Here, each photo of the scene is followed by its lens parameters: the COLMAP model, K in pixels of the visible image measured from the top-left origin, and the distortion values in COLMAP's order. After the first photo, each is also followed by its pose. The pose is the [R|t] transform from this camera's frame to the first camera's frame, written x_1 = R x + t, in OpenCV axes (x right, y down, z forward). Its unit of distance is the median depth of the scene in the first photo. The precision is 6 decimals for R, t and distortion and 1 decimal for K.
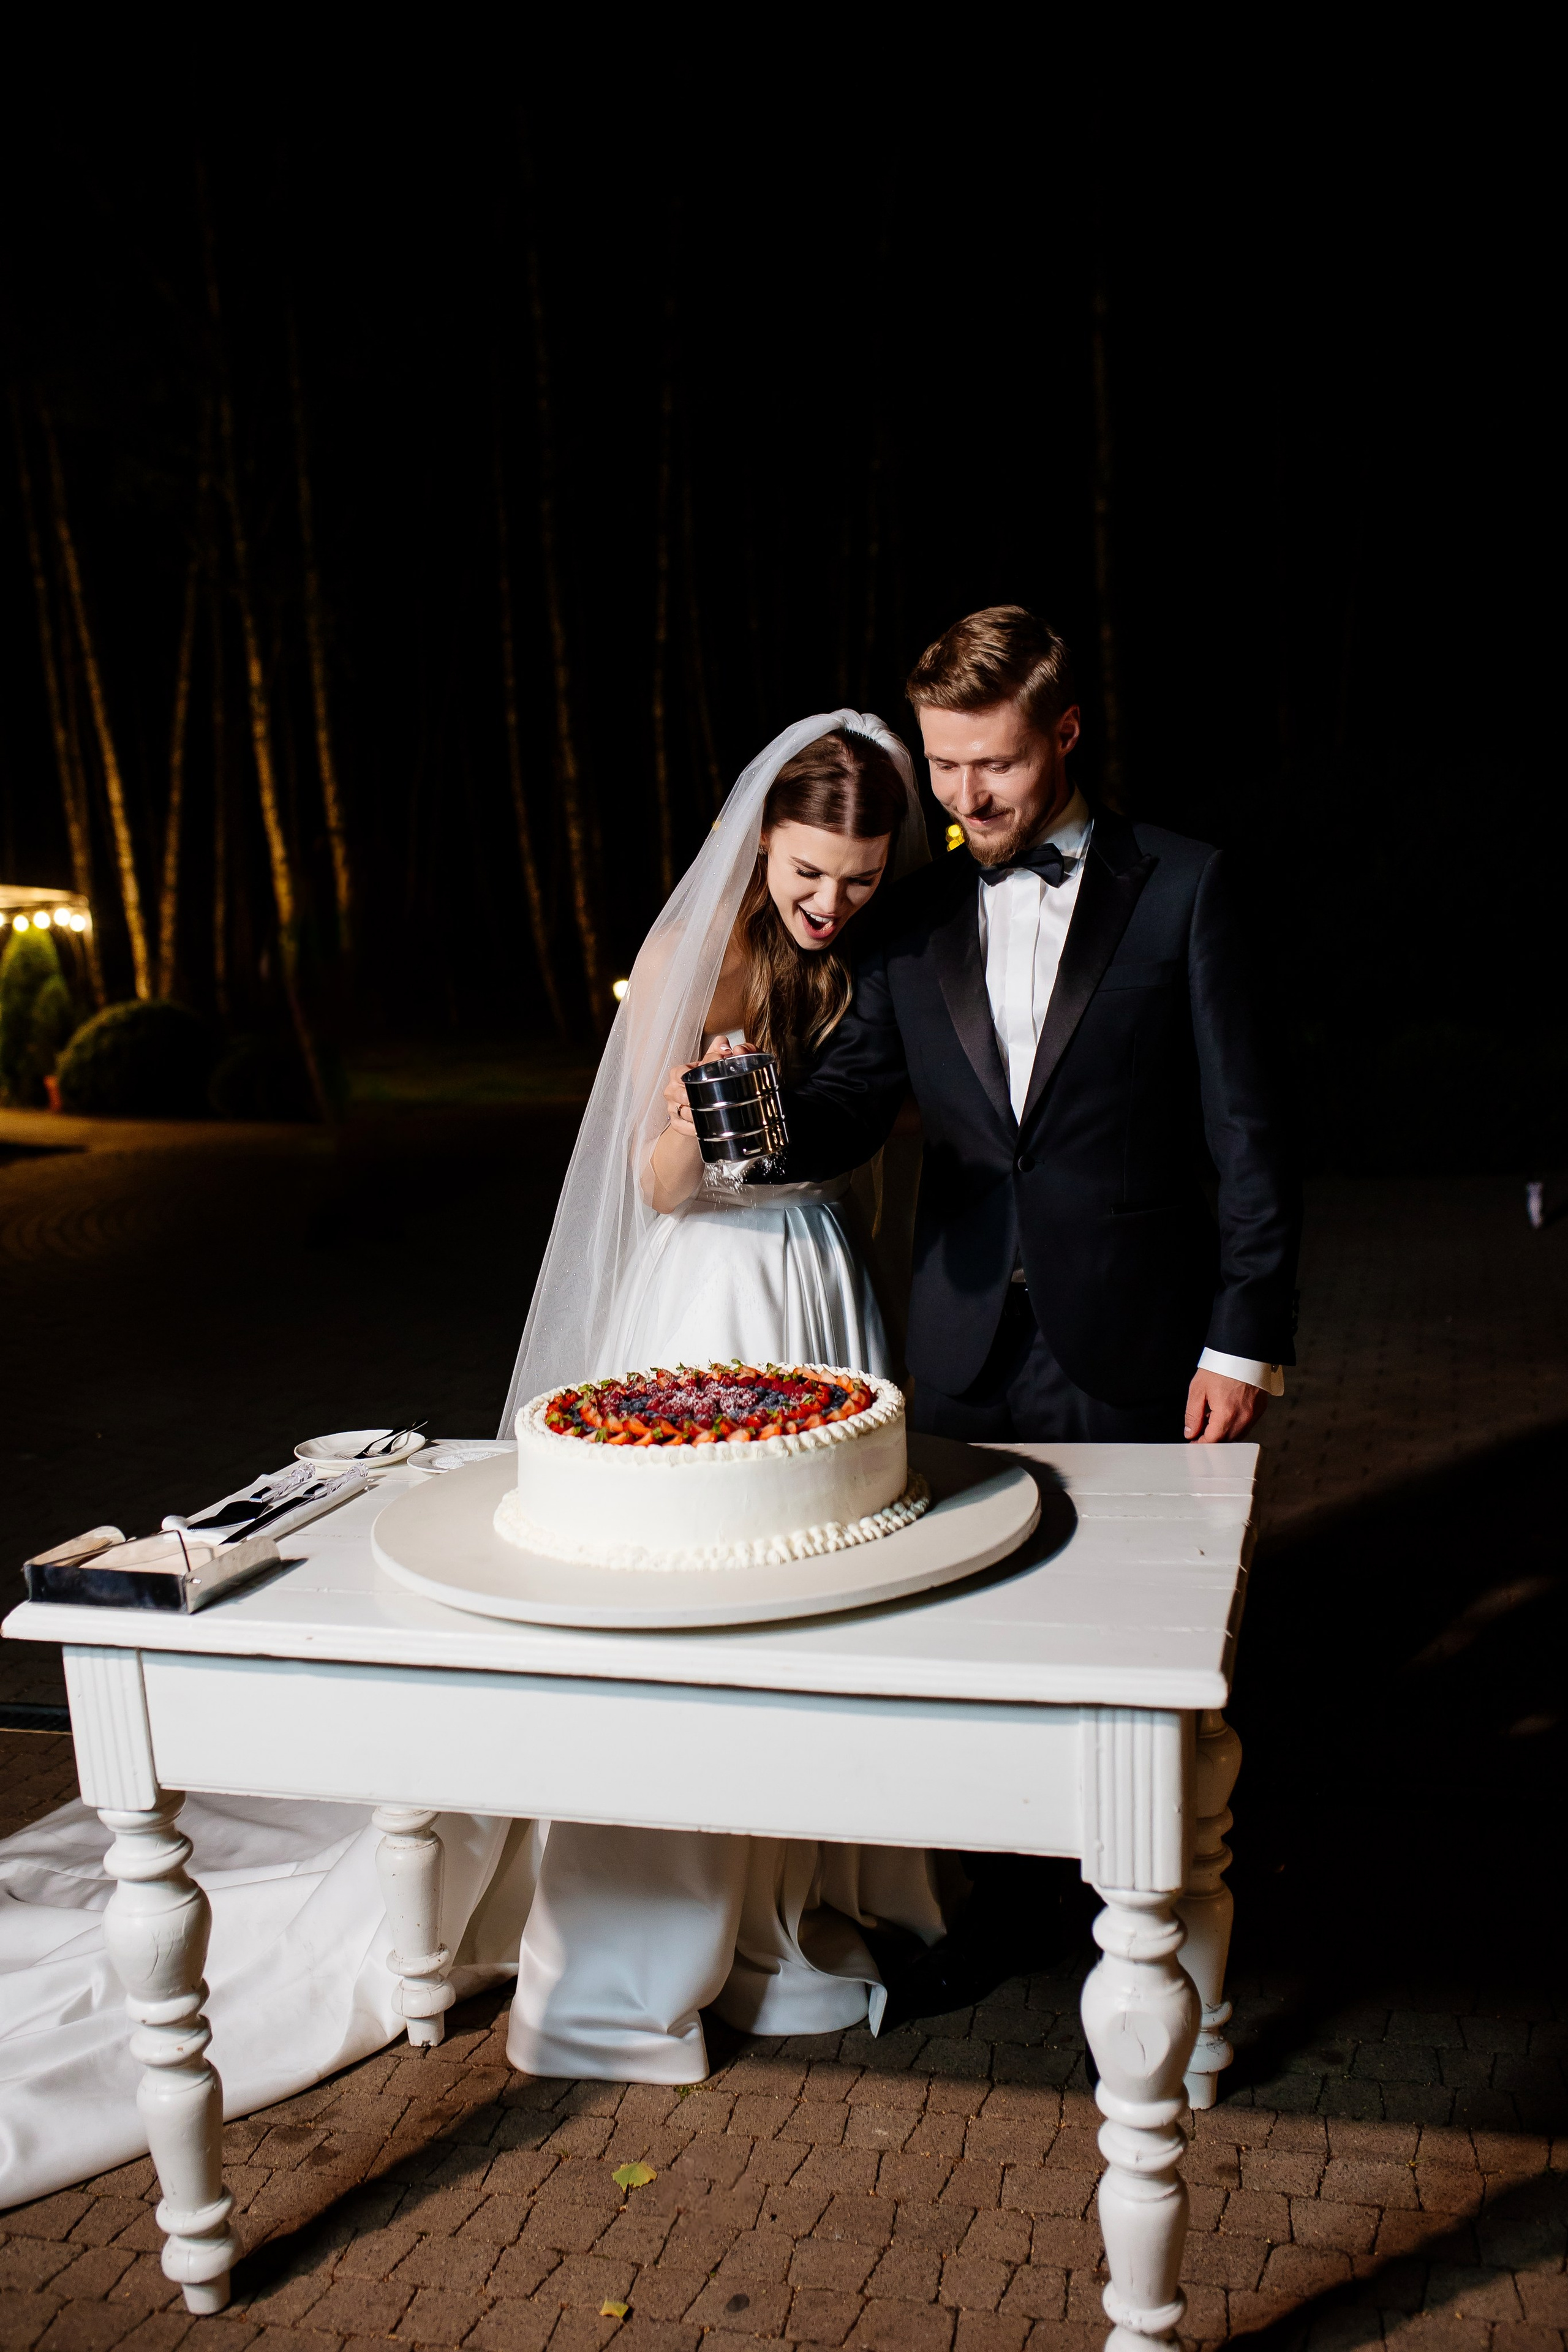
lens RADIAL K [[2291.4, 0, 792.8], [0, 2291.4, 1180.1], [0, 0, 1]] dist [-0.018560, 0.000000]
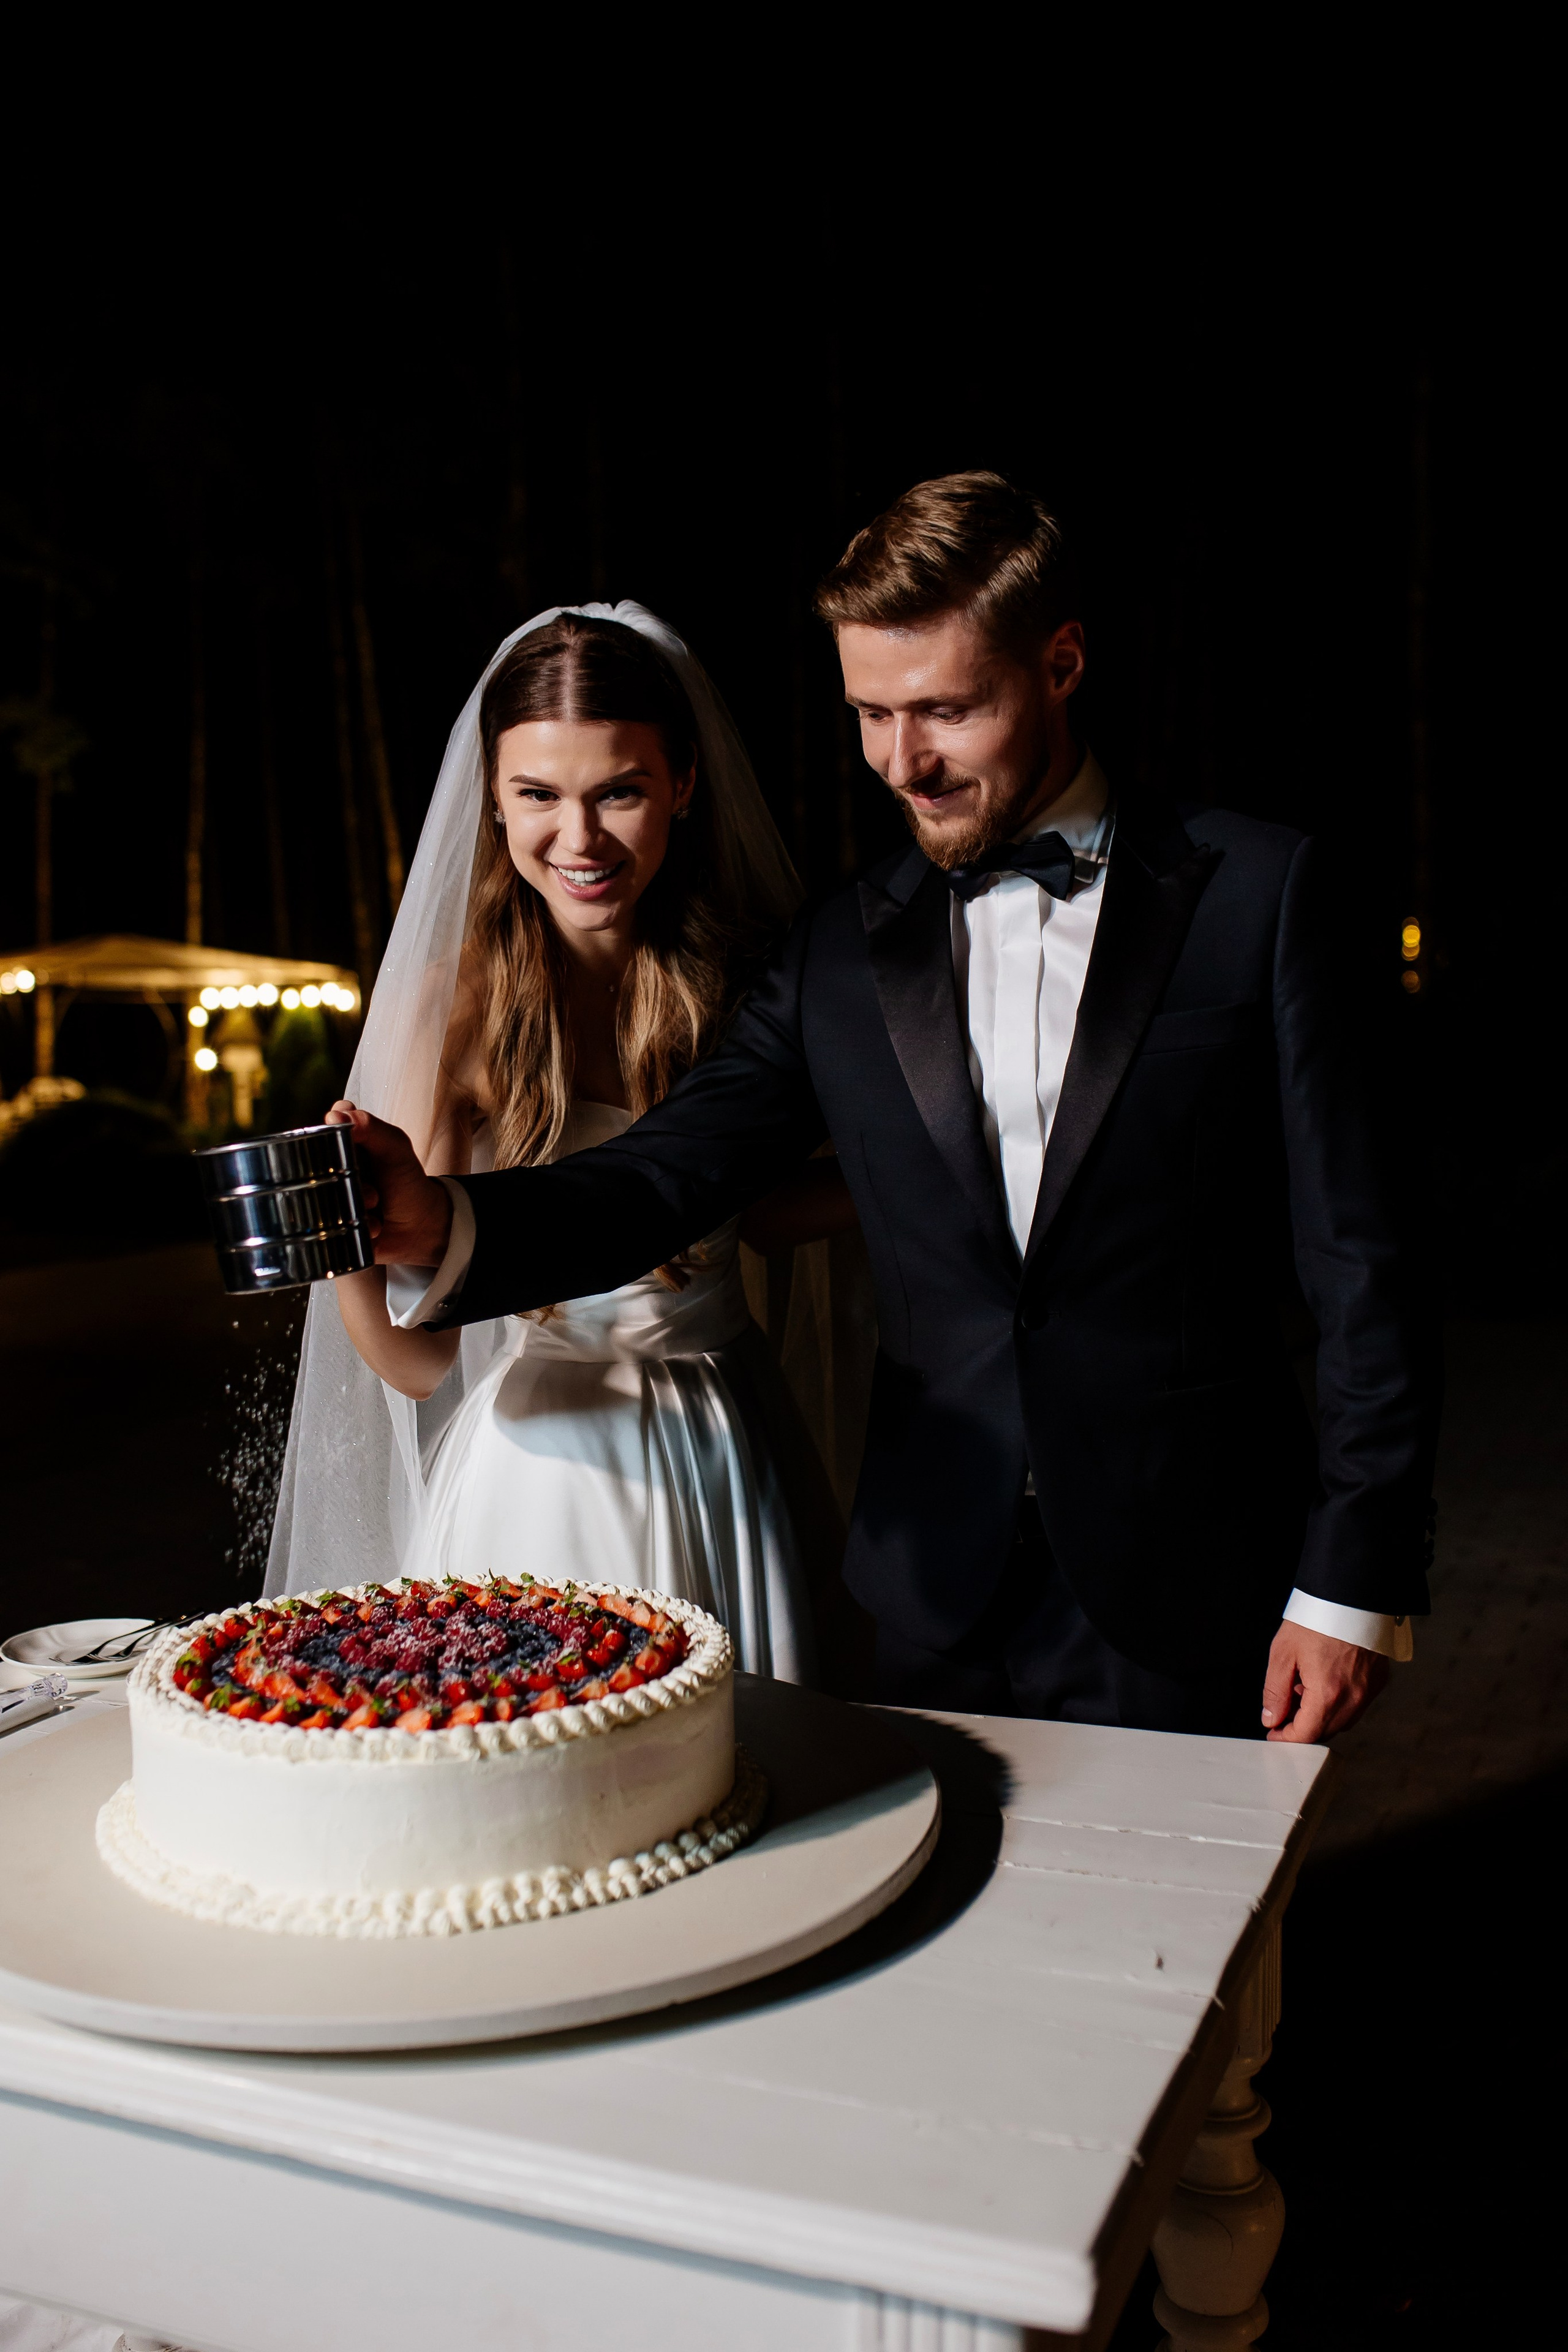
lens RADIAL K [[2291.4, 0, 767.9], [0, 2291.4, 1186.4], [0, 0, 1]] dist [-0.018560, 0.000000]
pose [[0.988585, 0.043449, -0.144263, 0.136586], [-0.049519, 0.998021, -0.038758, -0.013273], [0.142294, 0.045460, 0.988780, 0.330810]]
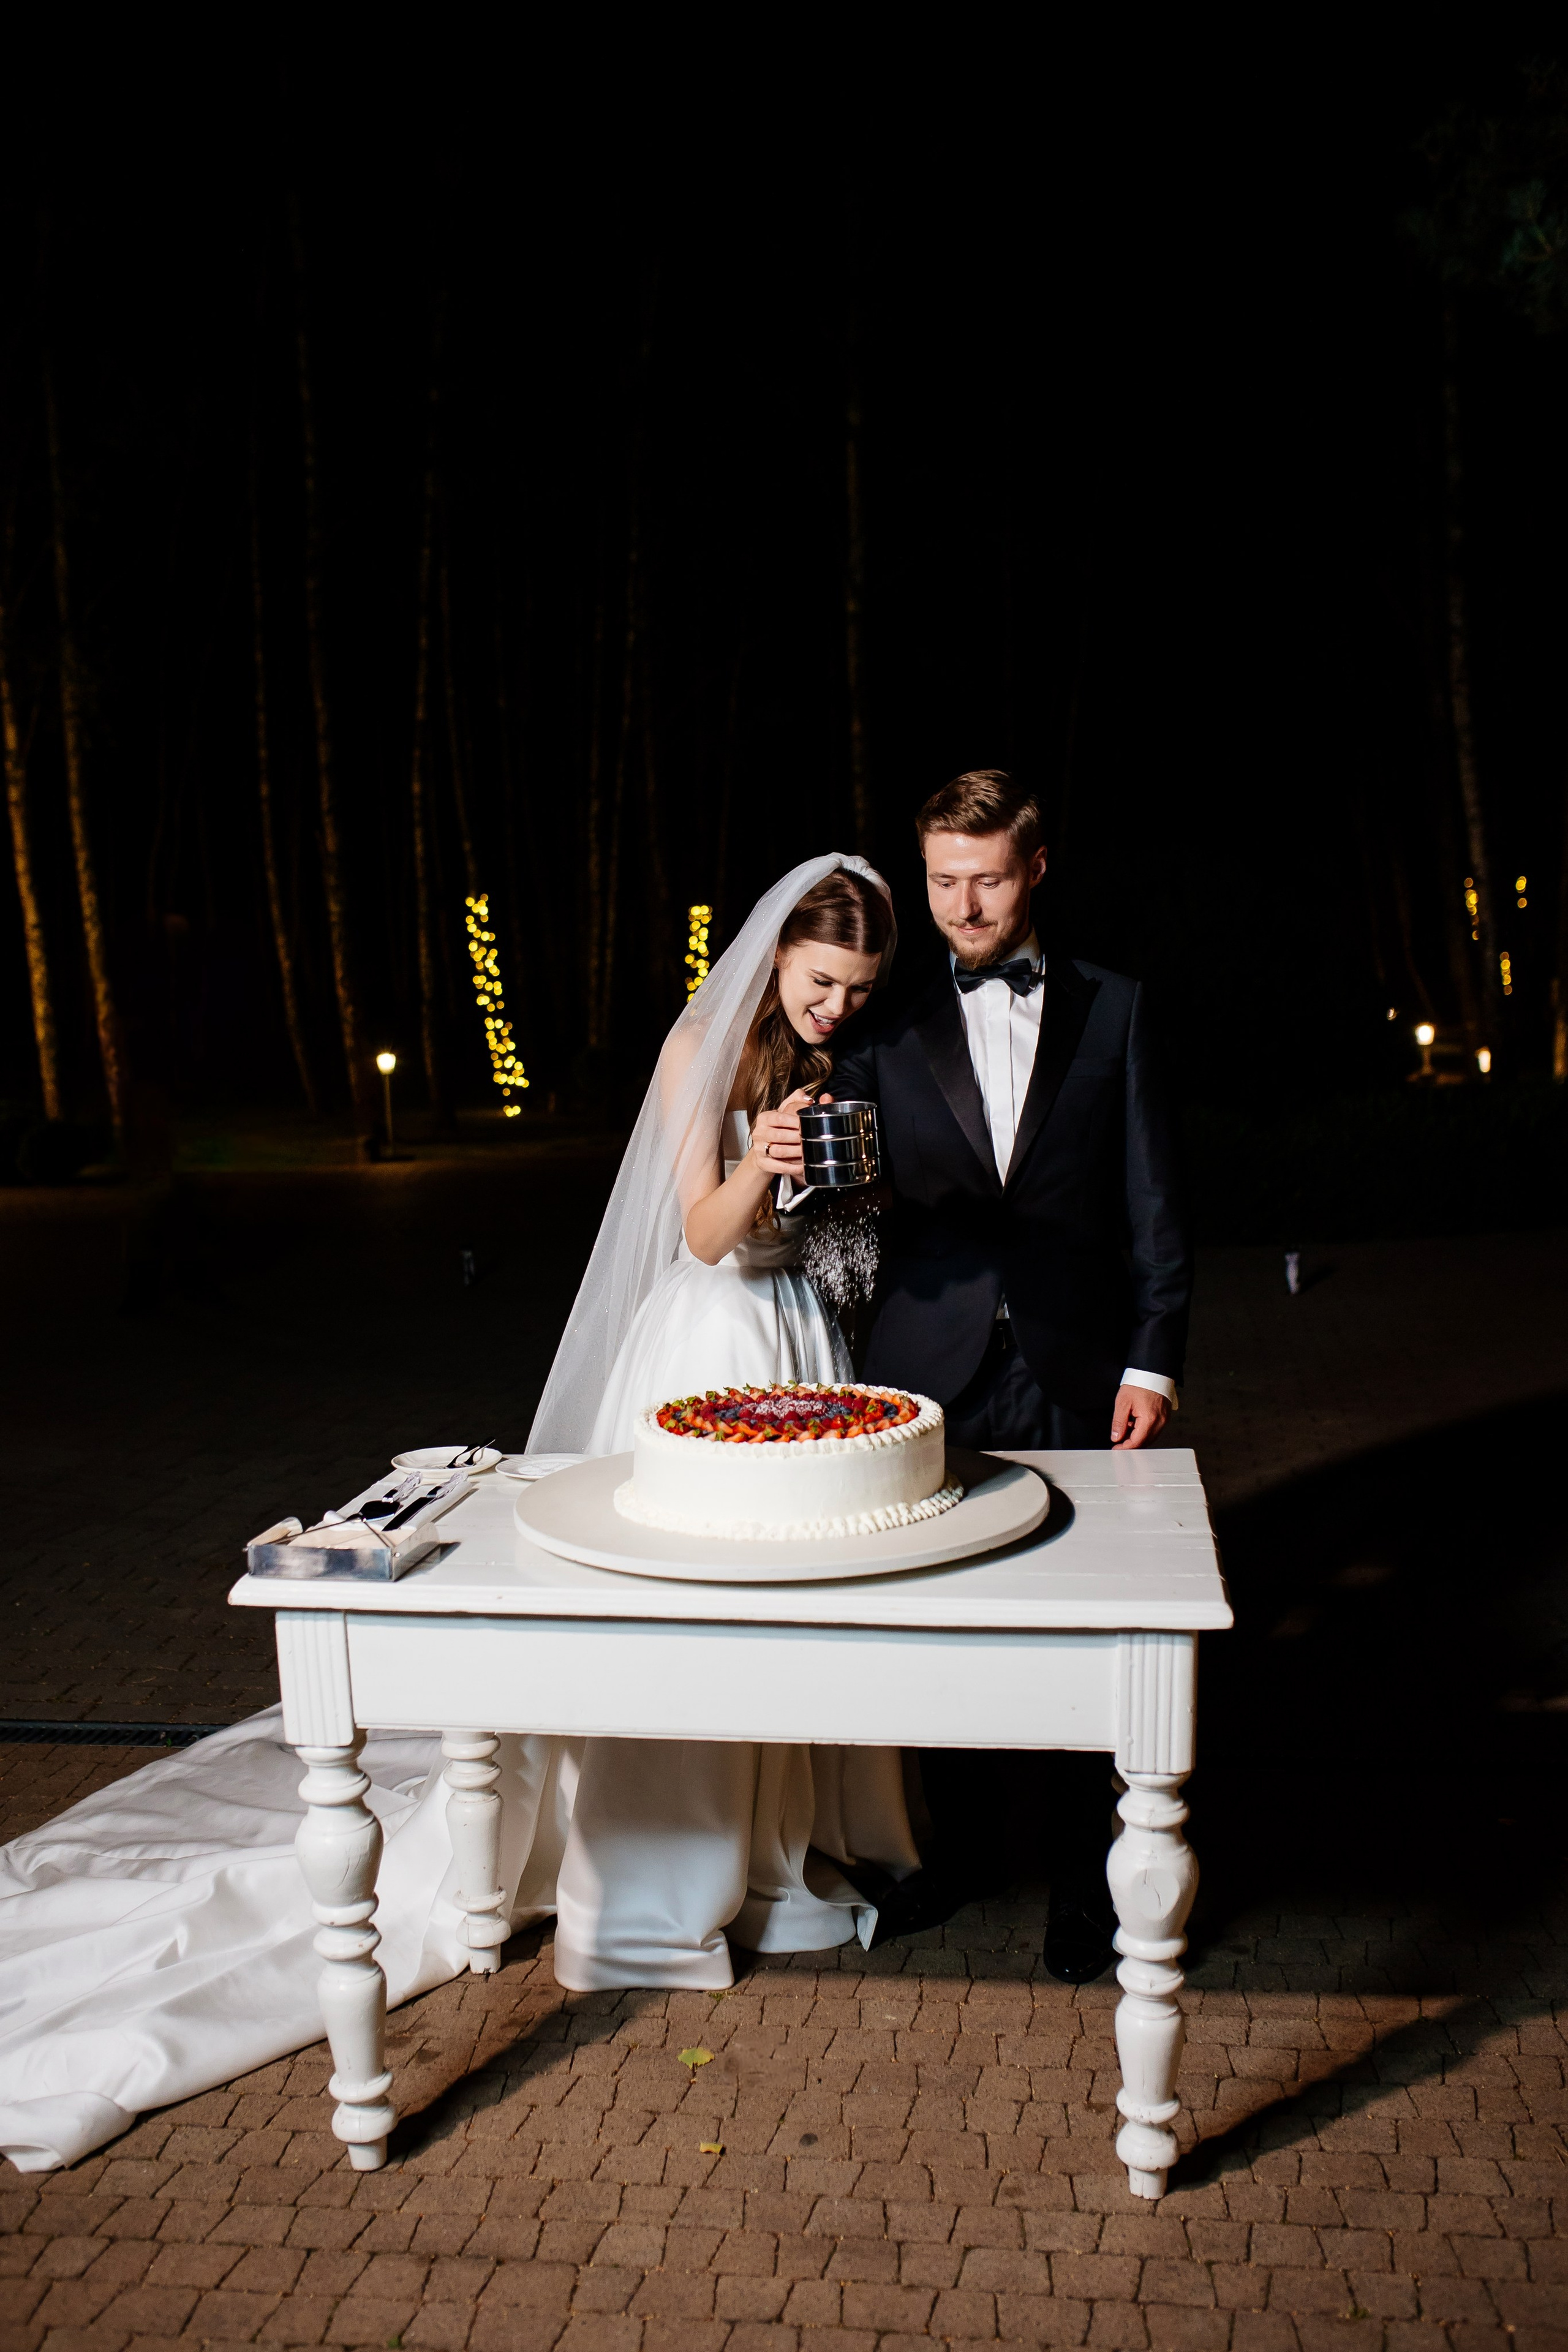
lens RADIAL K [[2291.4, 0, 808.1], [0, 2291.4, 1197.6], [0, 0, 1]] dist [-0.018560, 0.000000]
pose [[0.991247, 0.008040, 0.131778, -0.177536], [-0.004812, 0.999681, -0.024798, 0.010075], [-0.131935, 0.023947, 0.990969, -0.225784]]
